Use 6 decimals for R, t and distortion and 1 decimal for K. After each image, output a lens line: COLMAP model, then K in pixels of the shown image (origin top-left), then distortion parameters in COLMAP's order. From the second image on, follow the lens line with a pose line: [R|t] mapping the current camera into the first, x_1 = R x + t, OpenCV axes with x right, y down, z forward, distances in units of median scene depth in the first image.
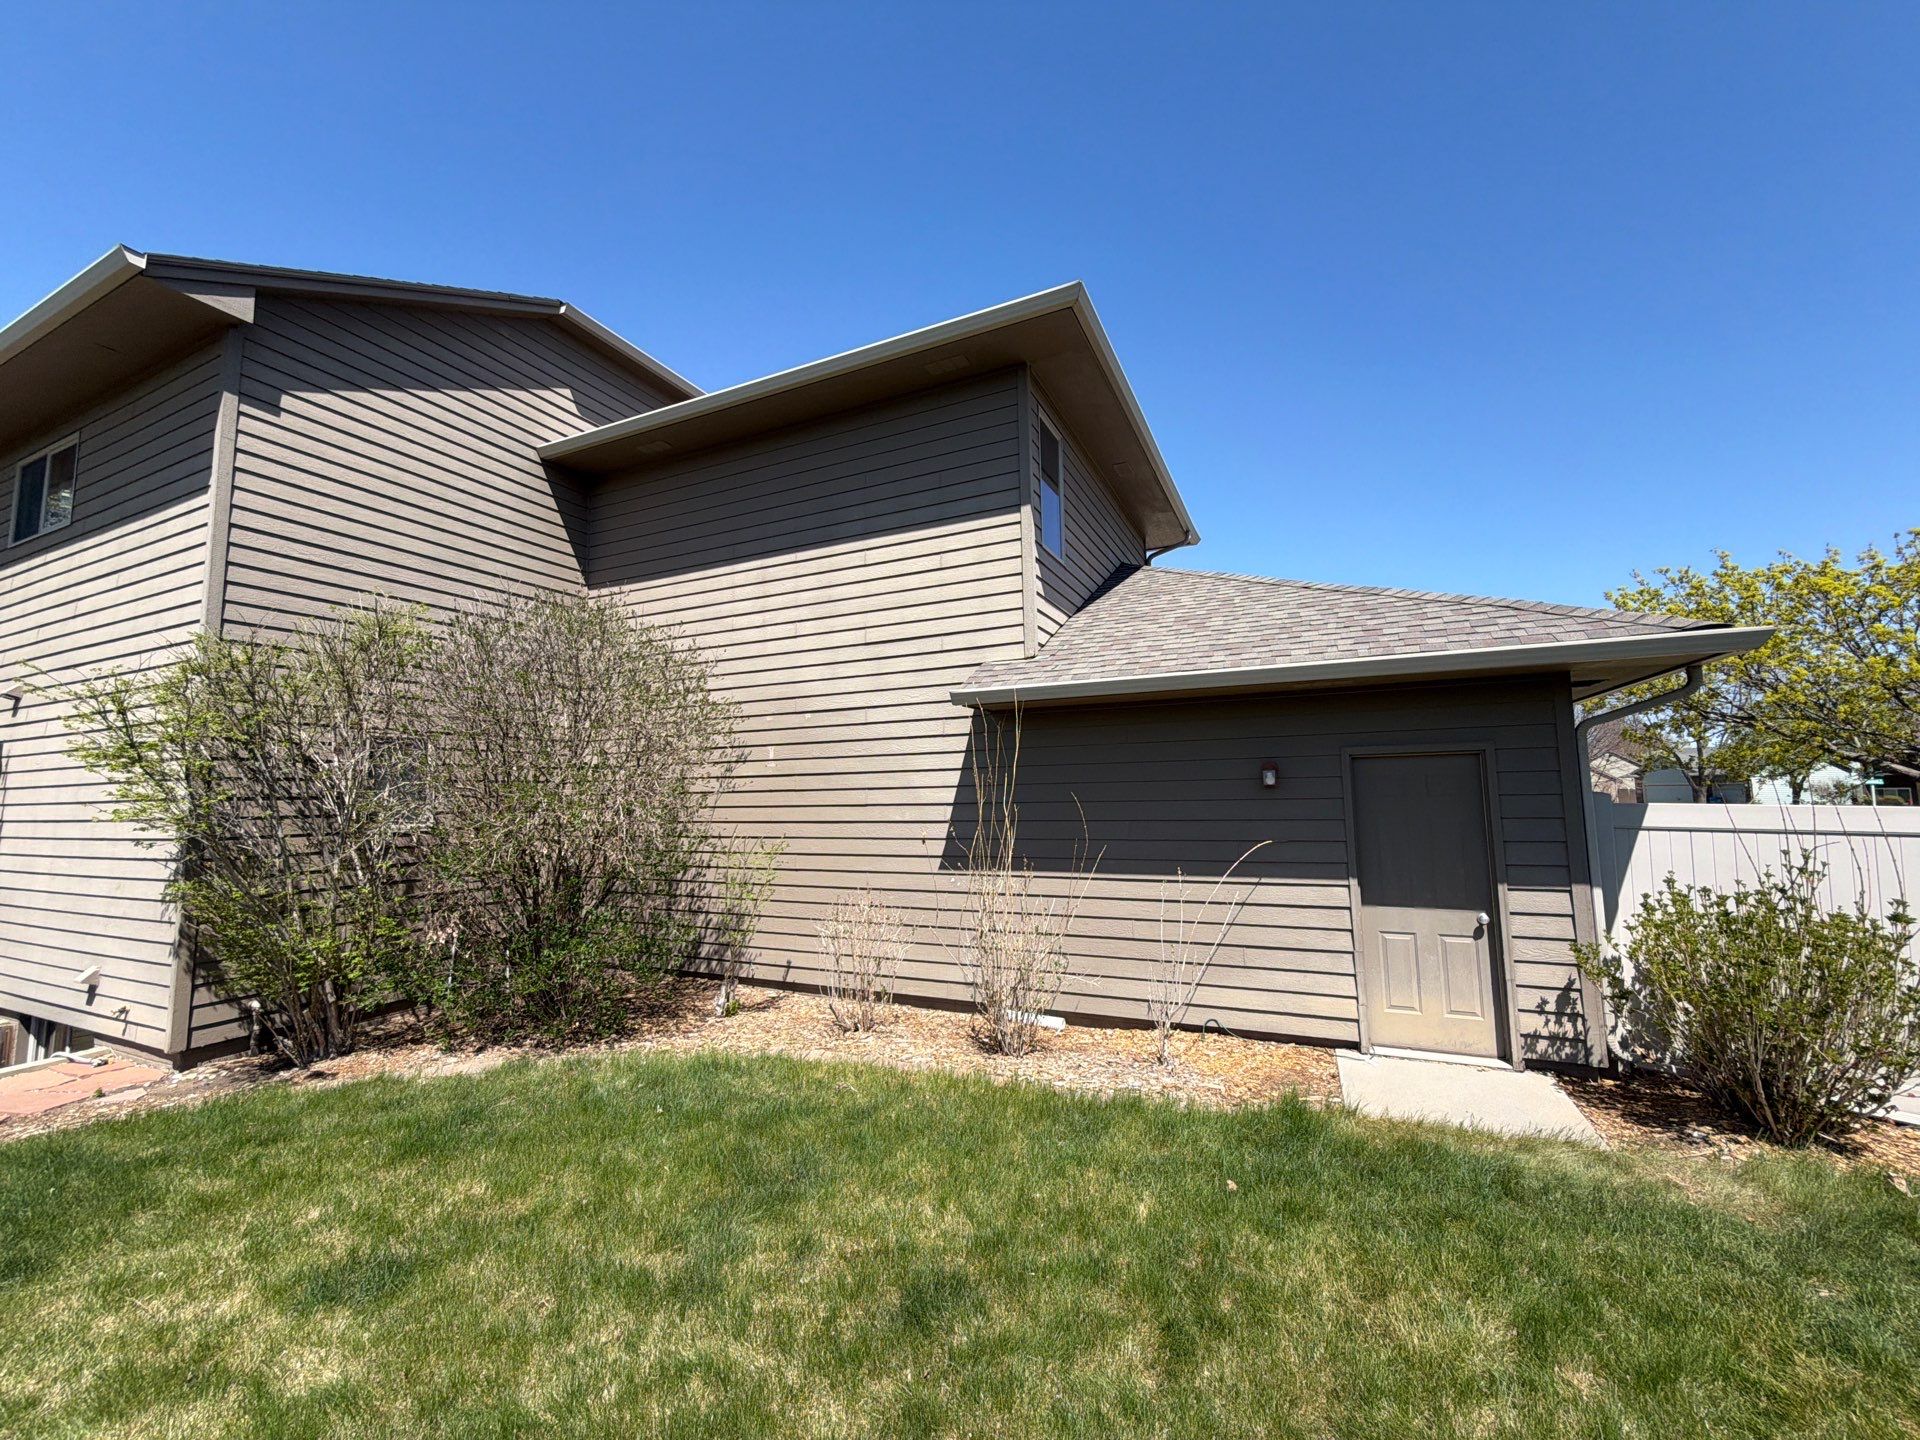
lens RADIAL K [[756.7, 0, 960.1], [0, 756.7, 723.8], [0, 0, 1]] dist [0.002268, -0.000107]
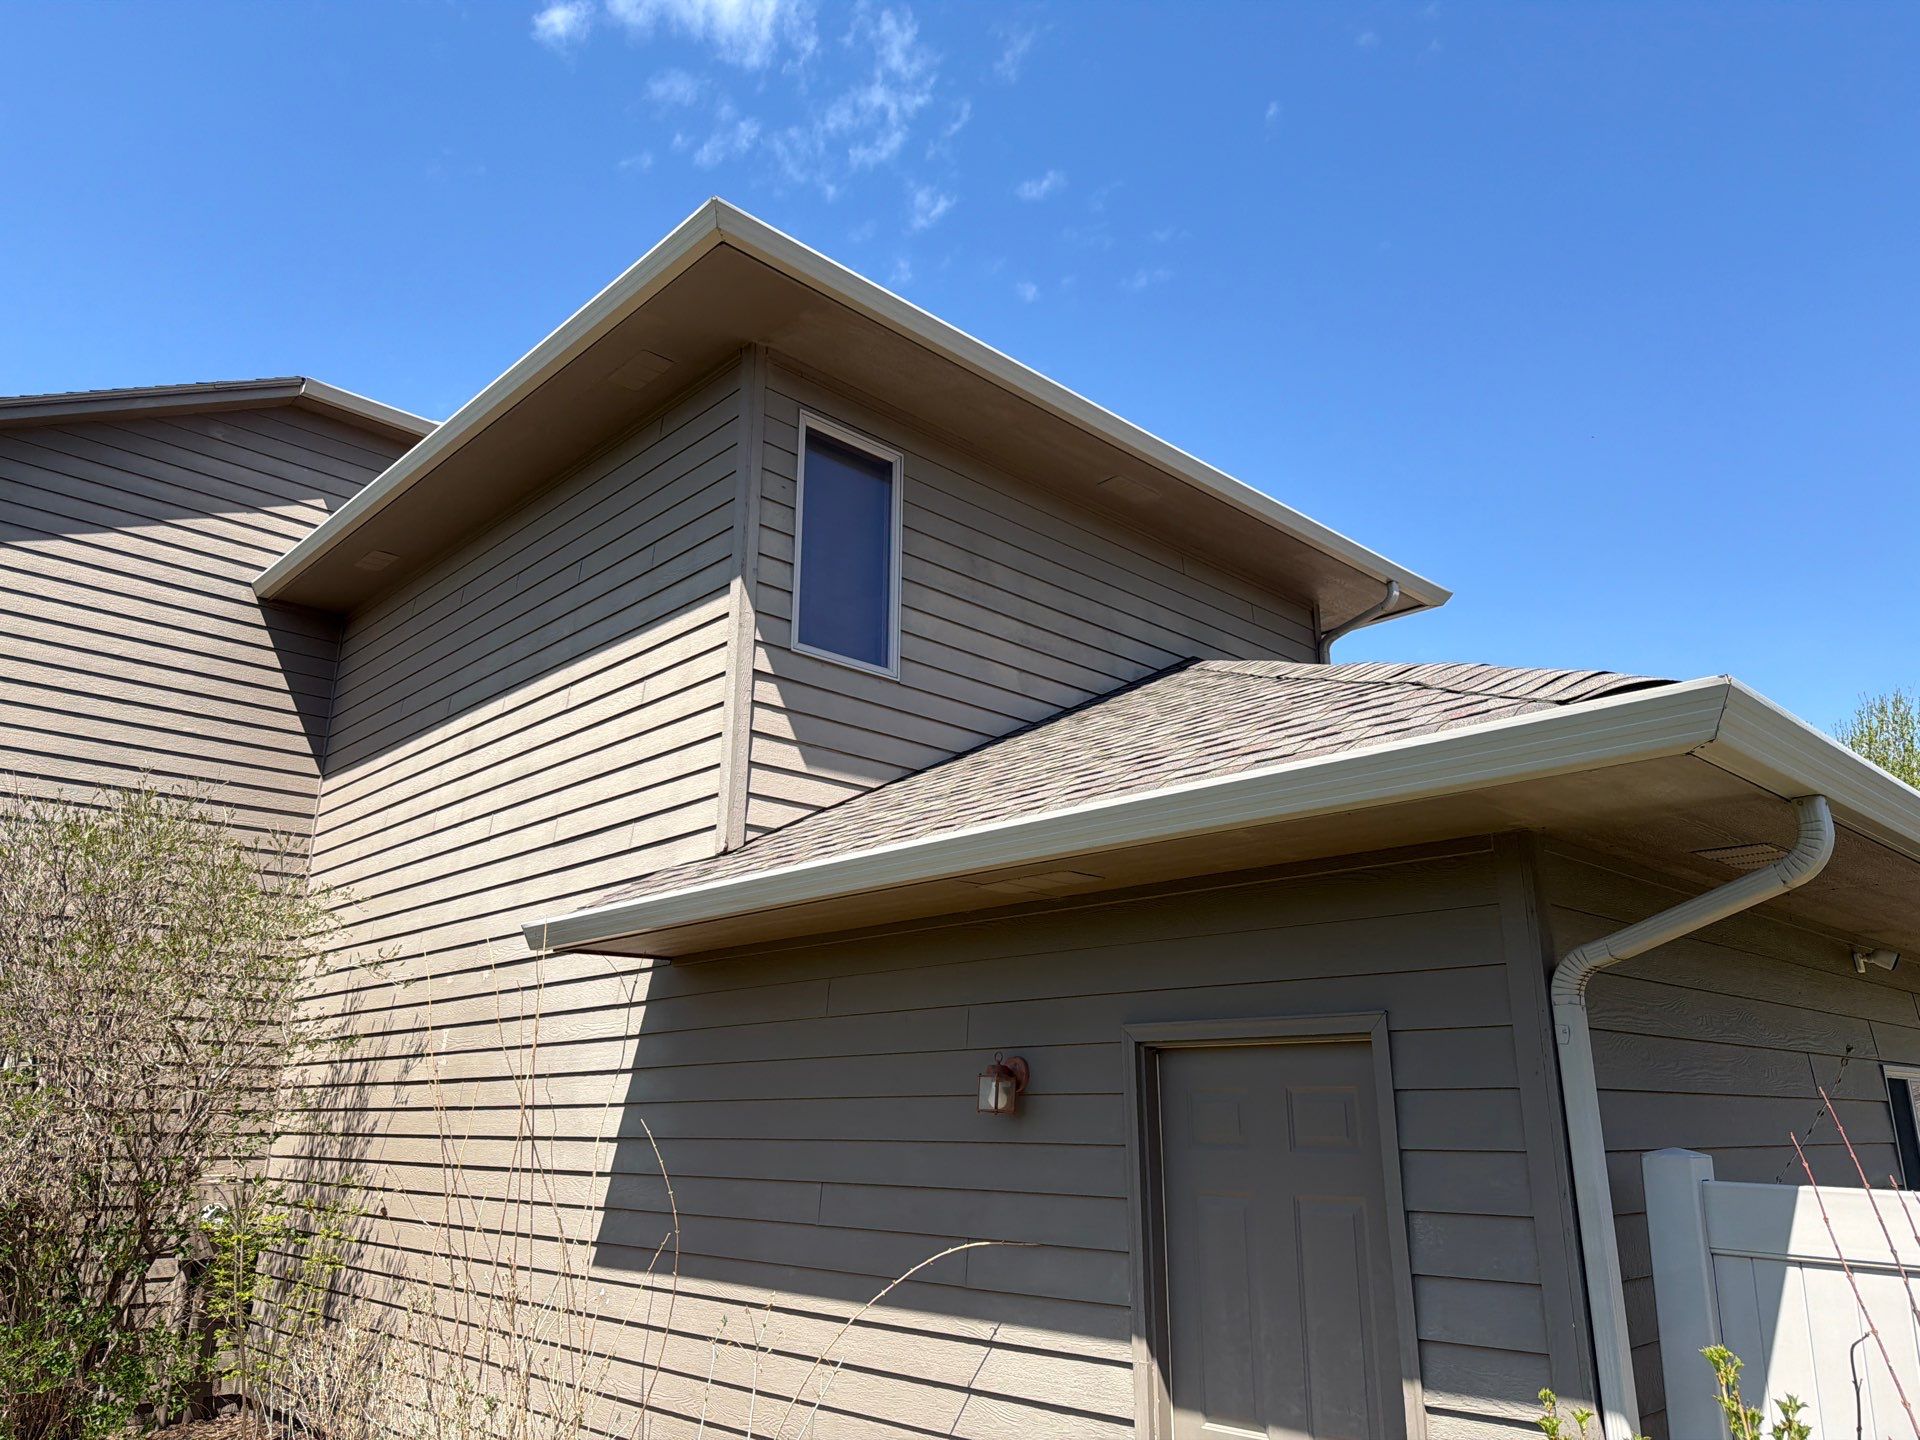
lens RADIAL K [[1333.3, 0, 960.0], [0, 1333.3, 720.0], [0, 0, 1]] dist [0.024388, 0.000500]
pose [[0.933238, -0.086245, -0.348753, 0.566223], [0.018242, 0.980880, -0.193754, 0.004161], [0.358795, 0.174457, 0.916968, 0.173856]]
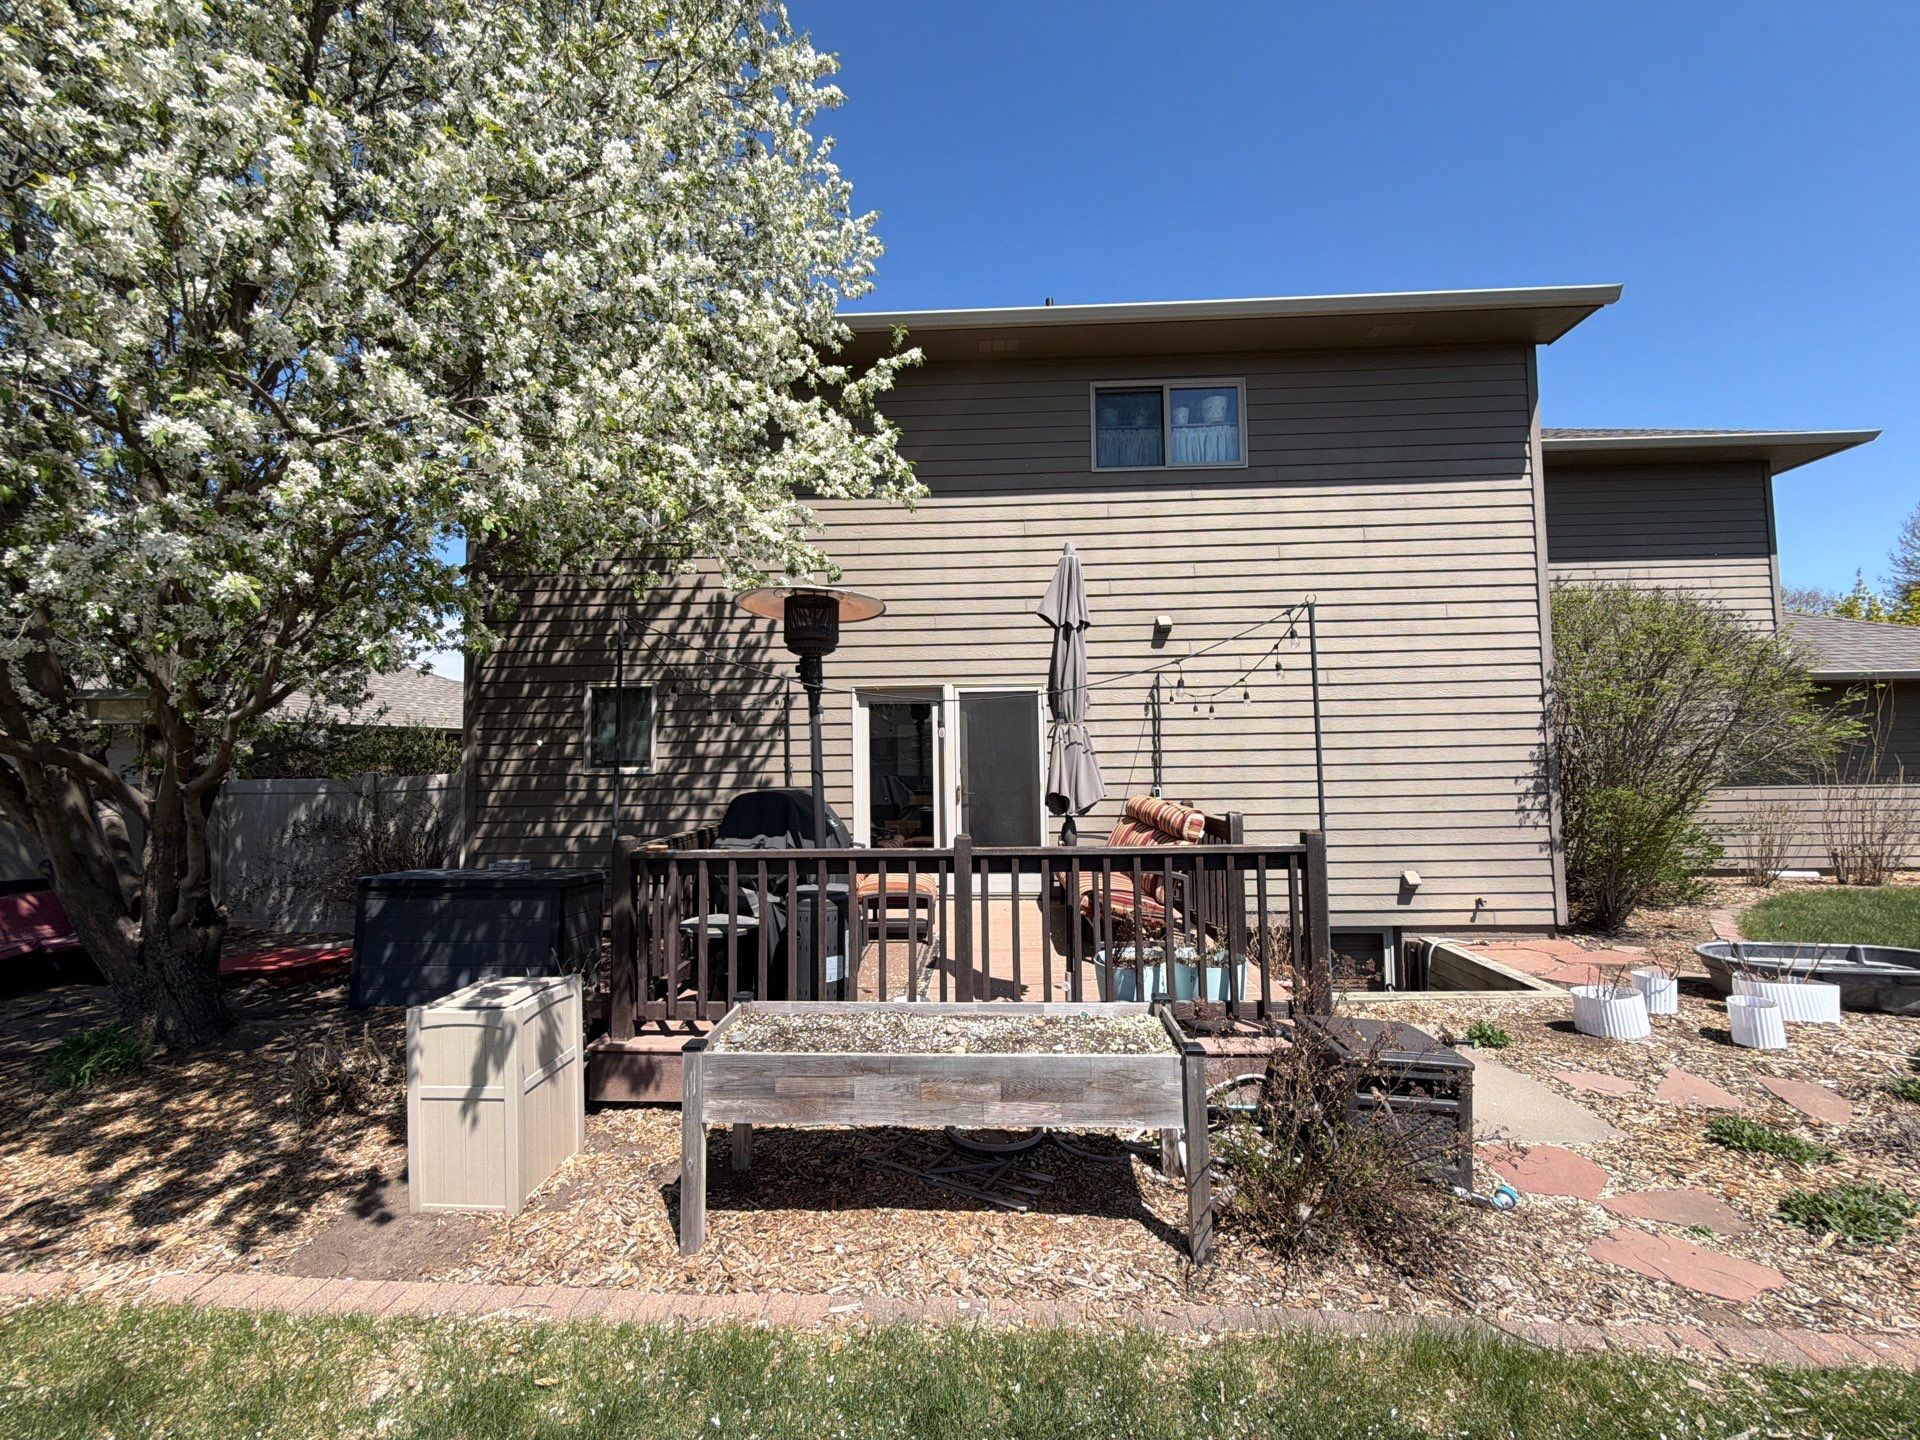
lens RADIAL K [[756.7, 0, 960.1], [0, 756.7, 723.8], [0, 0, 1]] dist [0.002268, -0.000107]
pose [[0.920575, 0.021443, 0.389977, -2.048342], [-0.037168, 0.998770, 0.032821, 0.073291], [-0.388794, -0.044709, 0.920239, 0.190091]]
